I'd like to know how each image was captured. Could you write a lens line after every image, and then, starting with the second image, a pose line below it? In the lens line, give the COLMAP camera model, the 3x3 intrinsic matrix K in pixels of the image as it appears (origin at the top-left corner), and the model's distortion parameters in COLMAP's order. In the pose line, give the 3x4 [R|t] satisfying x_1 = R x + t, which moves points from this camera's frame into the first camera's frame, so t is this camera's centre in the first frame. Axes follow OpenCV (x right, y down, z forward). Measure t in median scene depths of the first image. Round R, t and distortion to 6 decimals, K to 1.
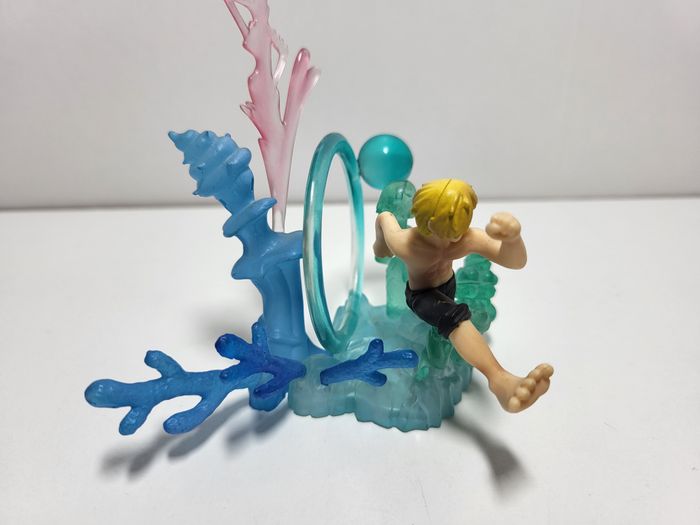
lens RADIAL K [[609.3, 0, 363.4], [0, 609.3, 263.7], [0, 0, 1]] dist [-0.054247, -0.011589]
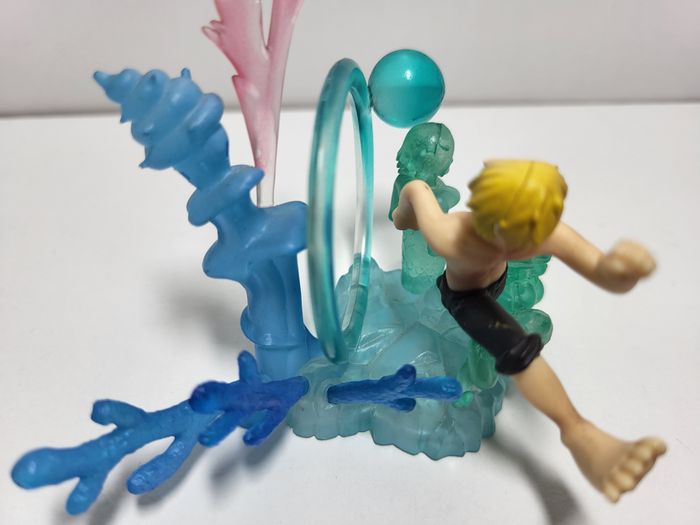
lens RADIAL K [[609.3, 0, 363.4], [0, 609.3, 263.7], [0, 0, 1]] dist [-0.054247, -0.011589]
pose [[0.998606, -0.010359, 0.051750, -0.065231], [-0.002369, 0.970763, 0.240026, -0.164442], [-0.052723, -0.239814, 0.969386, 0.296648]]
